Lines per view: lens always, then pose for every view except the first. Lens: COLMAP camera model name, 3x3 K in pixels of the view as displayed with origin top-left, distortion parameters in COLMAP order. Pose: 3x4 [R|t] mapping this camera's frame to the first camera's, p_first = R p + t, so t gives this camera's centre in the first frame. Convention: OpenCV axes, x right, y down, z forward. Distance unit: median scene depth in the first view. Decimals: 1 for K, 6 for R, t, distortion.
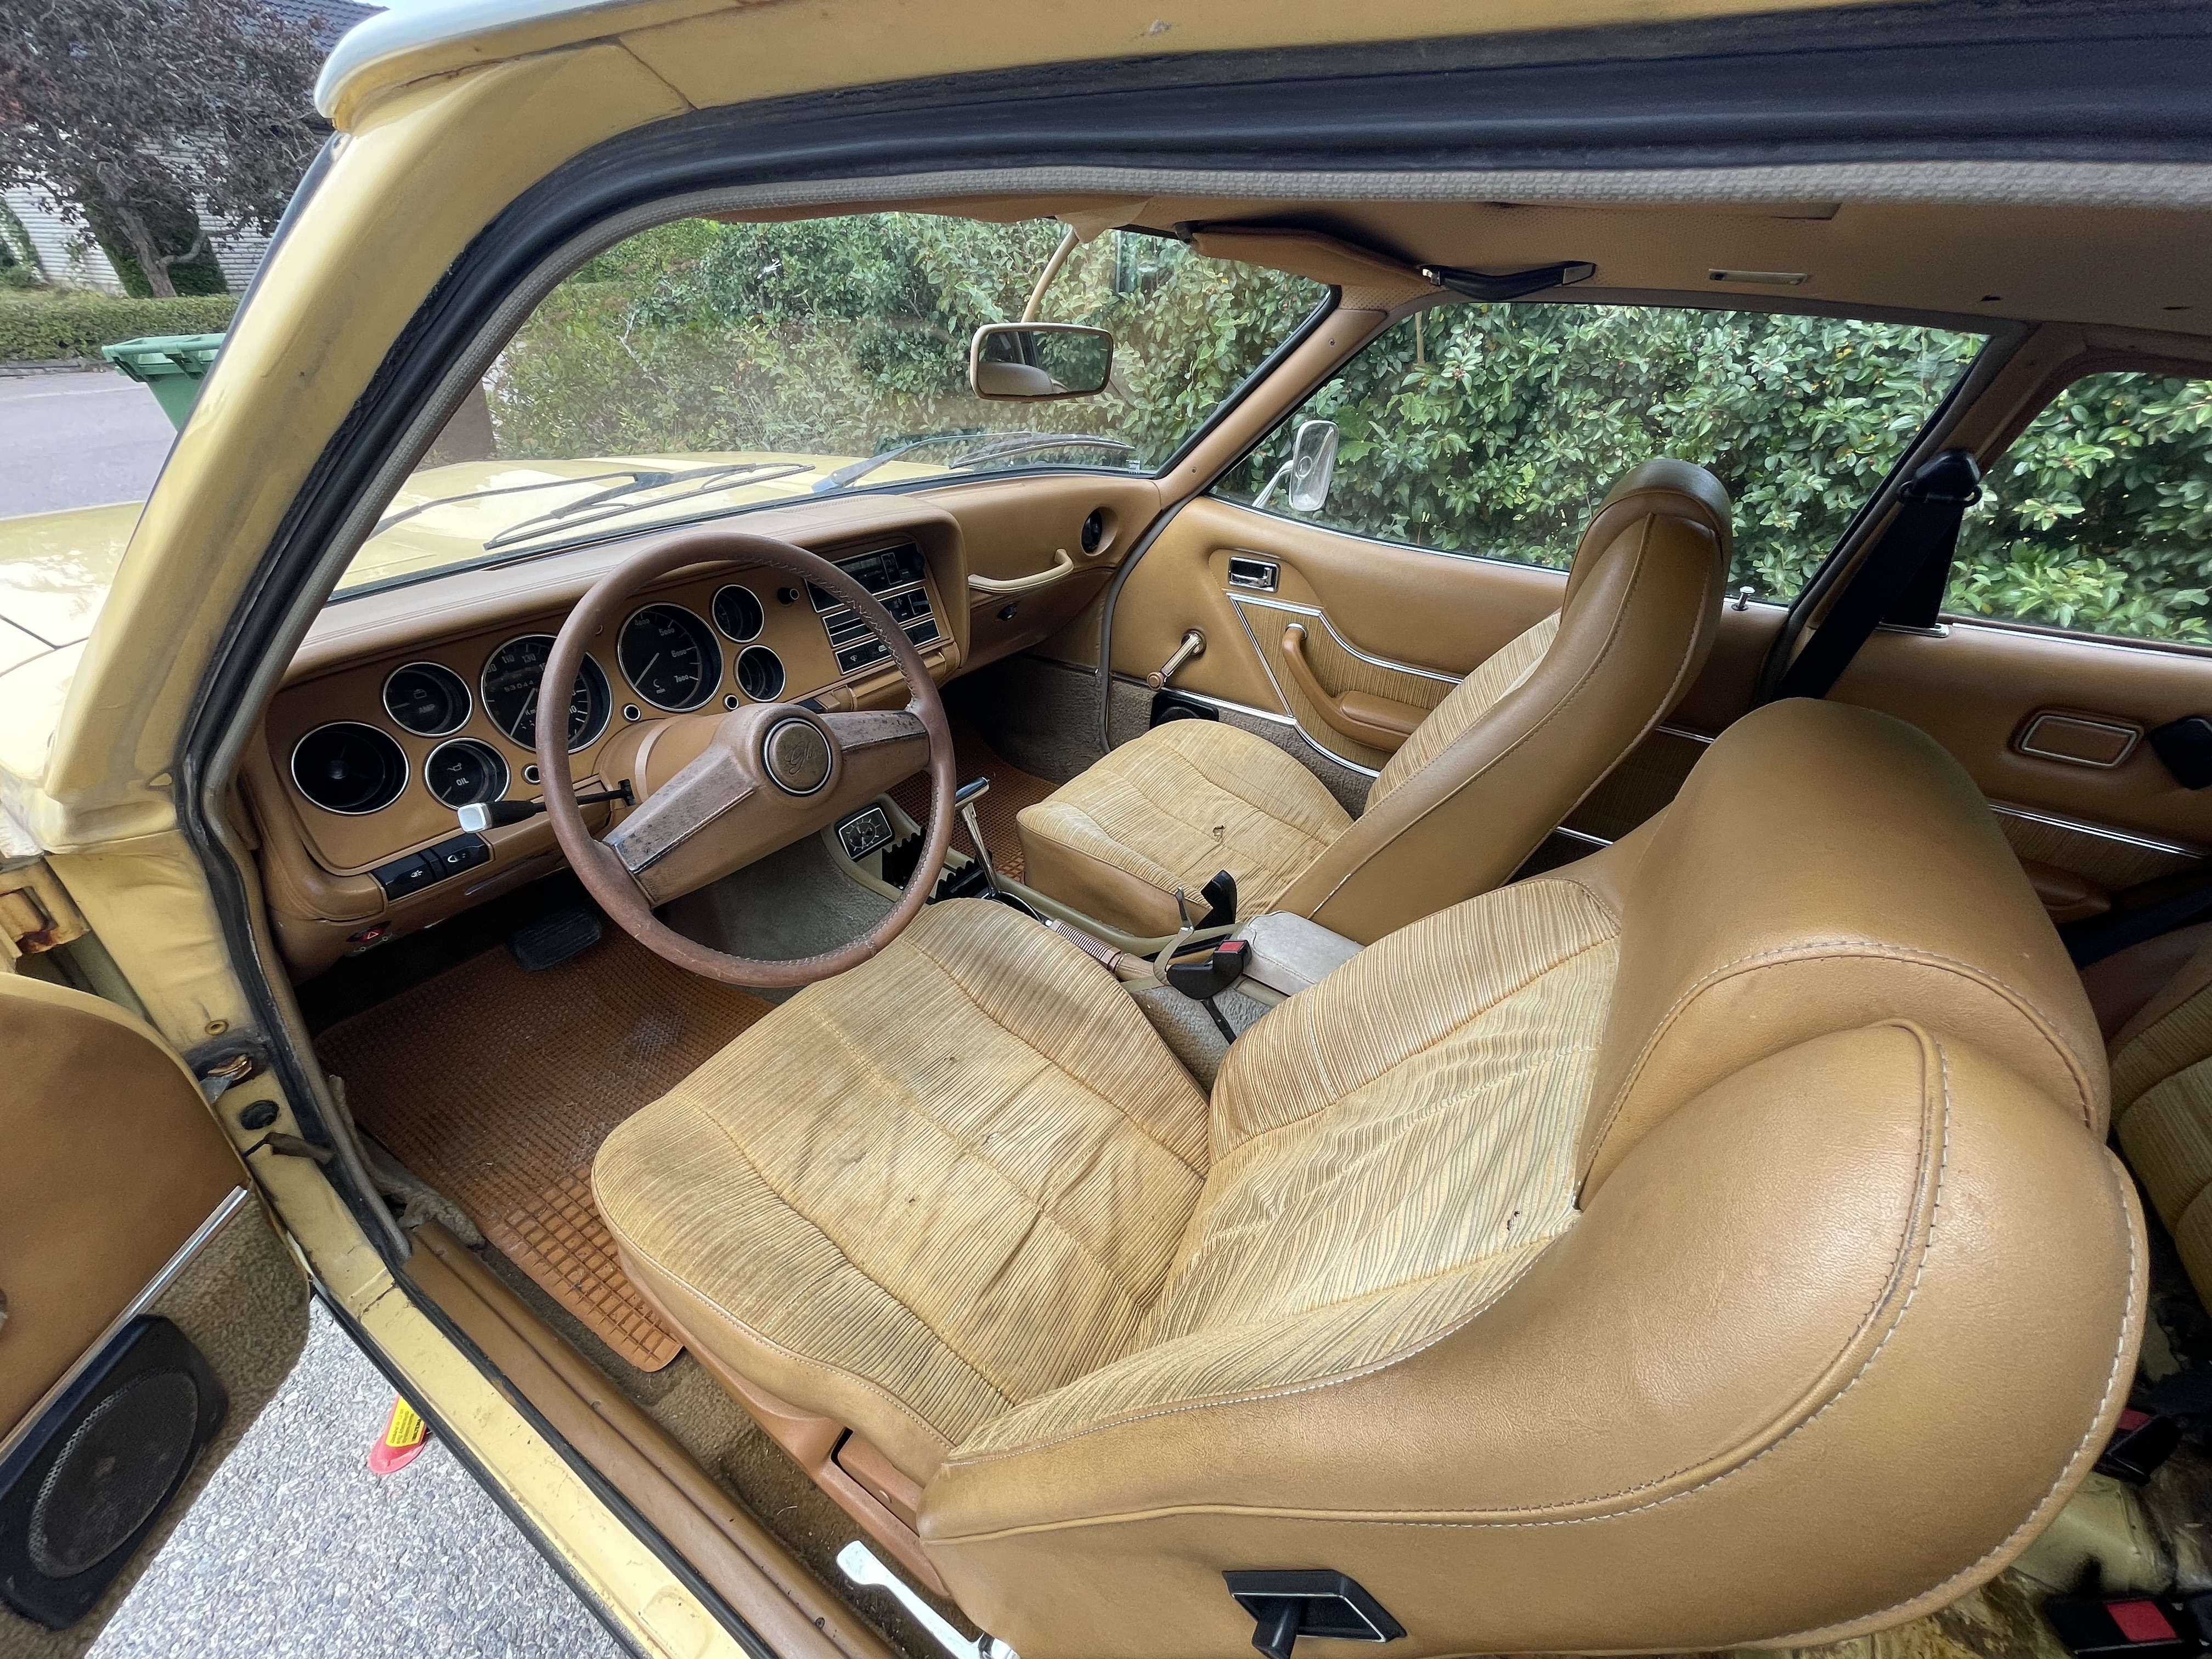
lens RADIAL K [[894.0, 0, 1104.9], [0, 894.0, 826.1], [0, 0, 1]] dist [-0.004443, 0.001060]
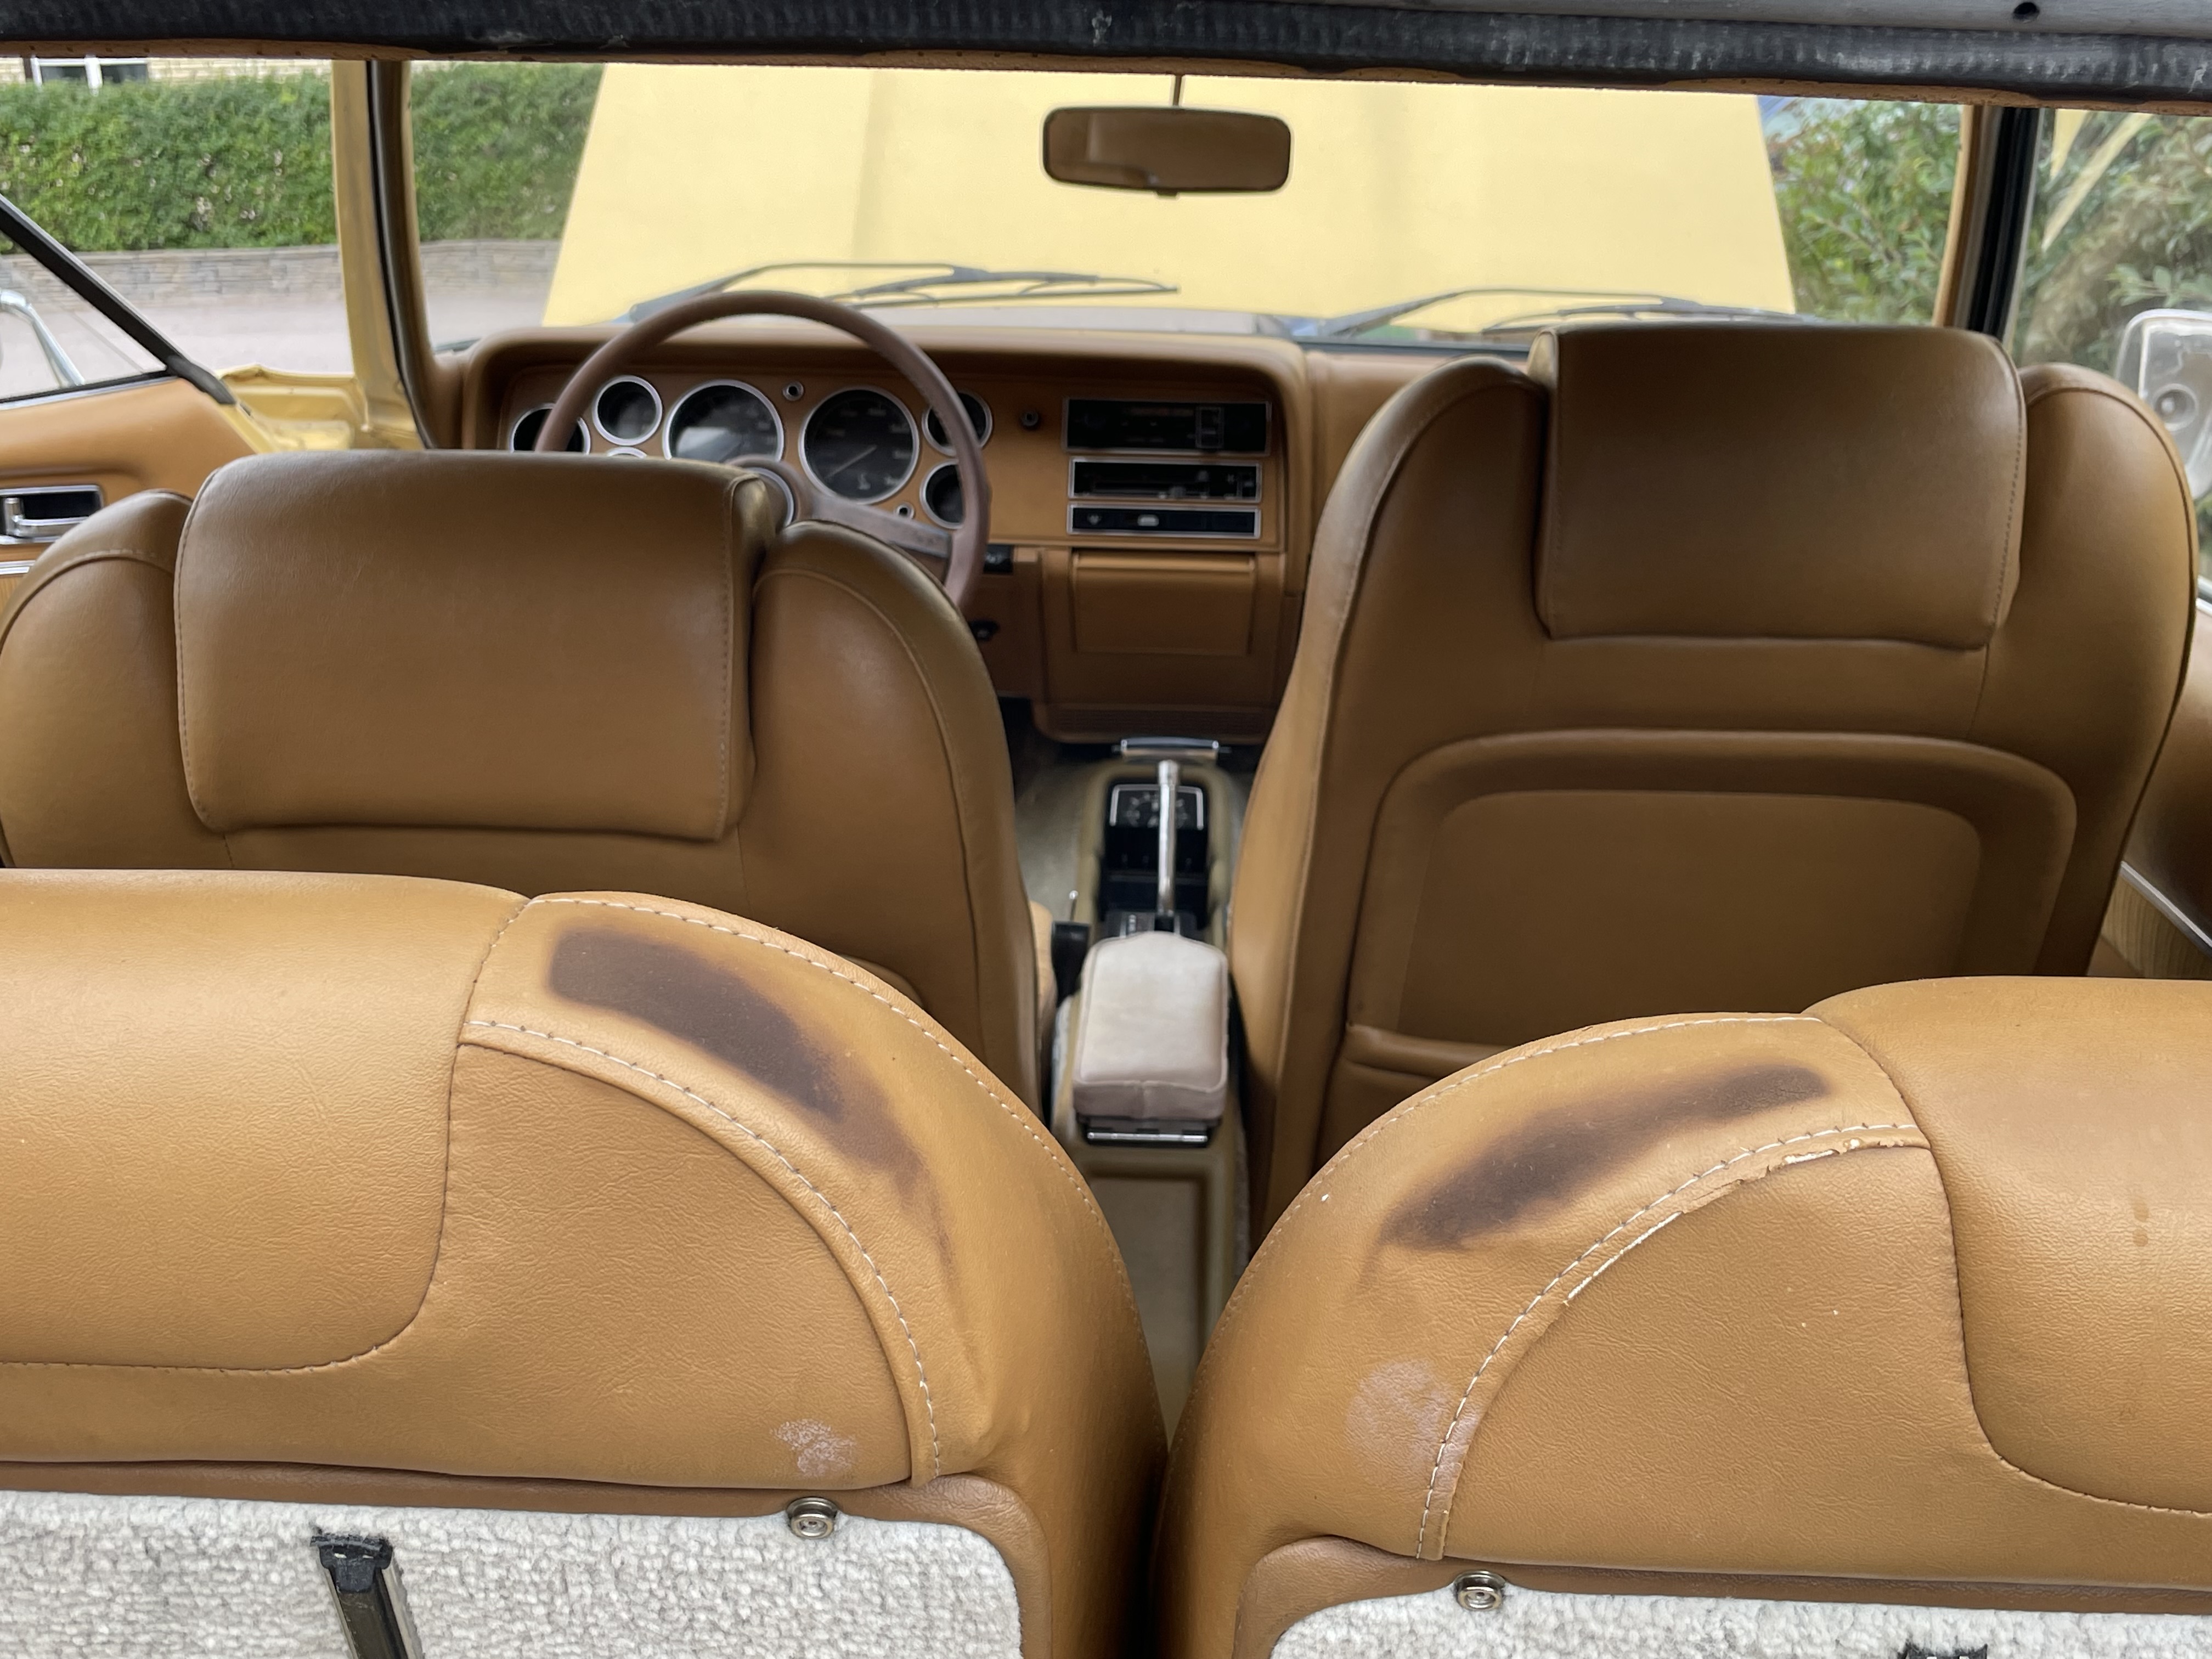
lens RADIAL K [[2325.3, 0, 1120.4], [0, 2325.3, 835.7], [0, 0, 1]] dist [0.039136, 0.000000]
pose [[0.508811, 0.239877, -0.826783, 1.168605], [-0.438855, 0.898509, -0.009389, 0.052072], [0.740620, 0.367615, 0.562443, -0.000582]]
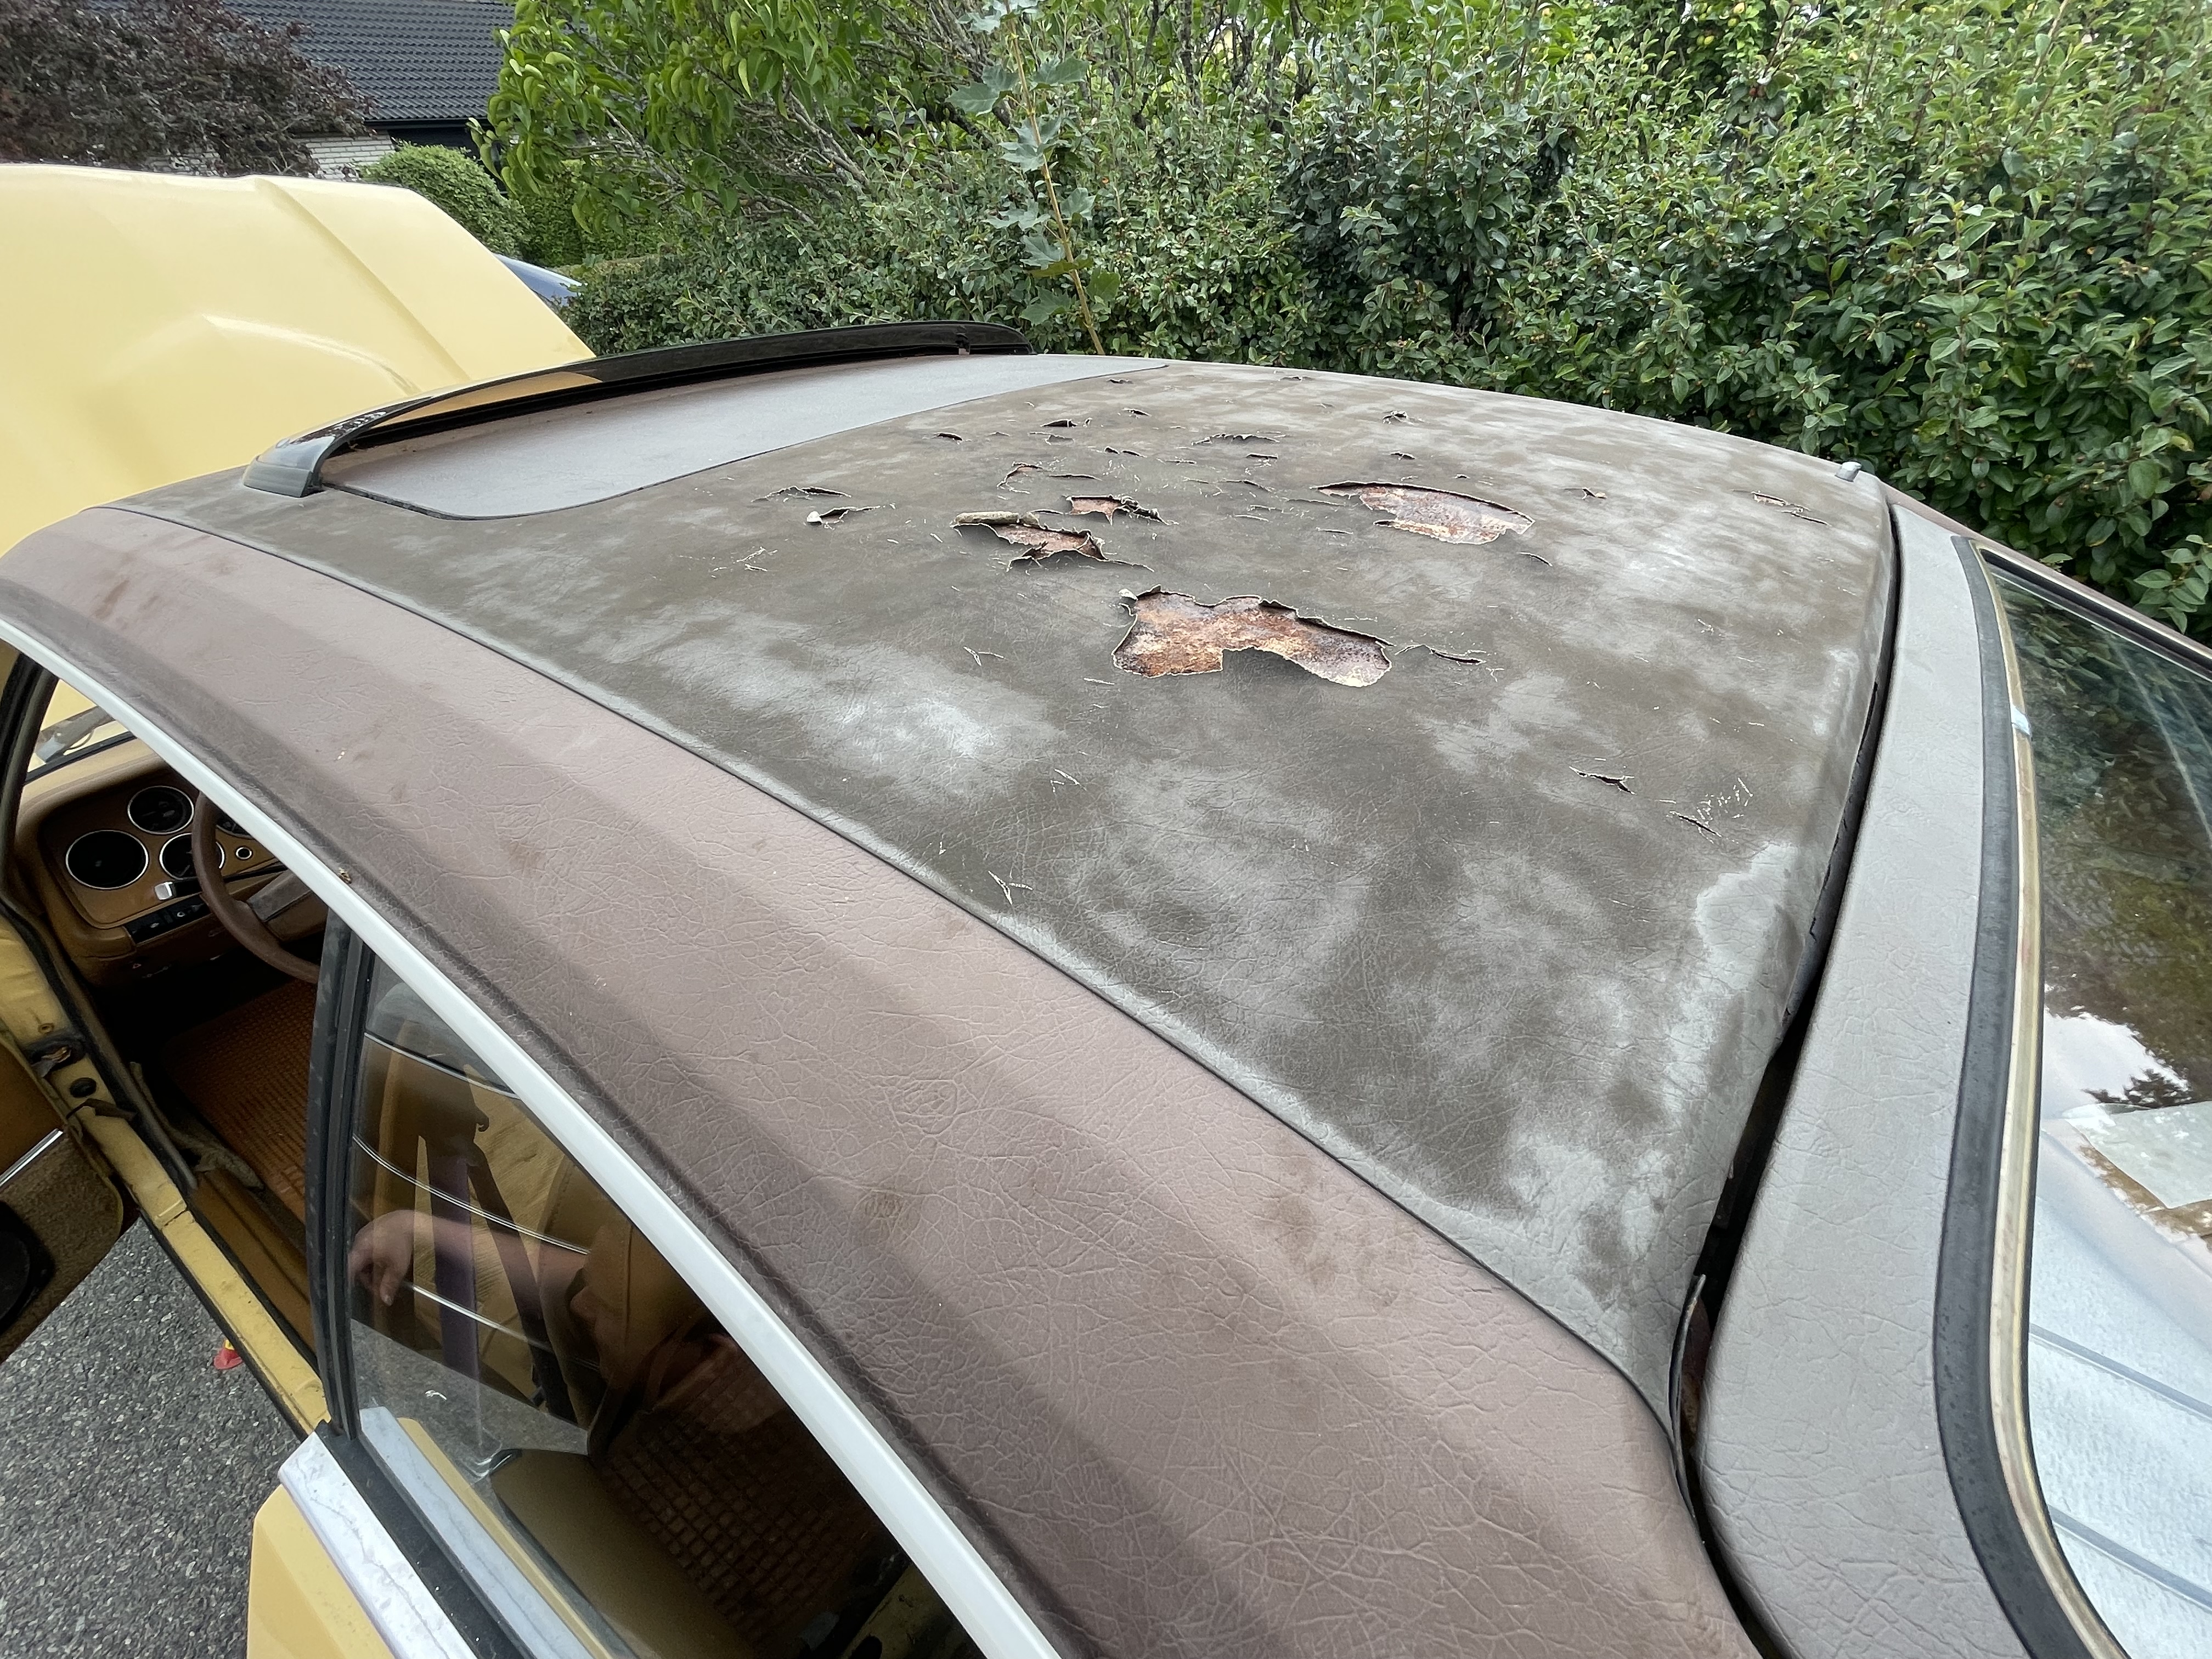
lens RADIAL K [[1019.9, 0, 1099.9], [0, 1019.9, 828.7], [0, 0, 1]] dist [-0.002886, 0.000214]
pose [[0.995067, -0.037697, -0.091768, 0.541926], [0.038425, 0.999242, 0.006180, -0.032090], [0.091466, -0.009675, 0.995761, -0.316022]]
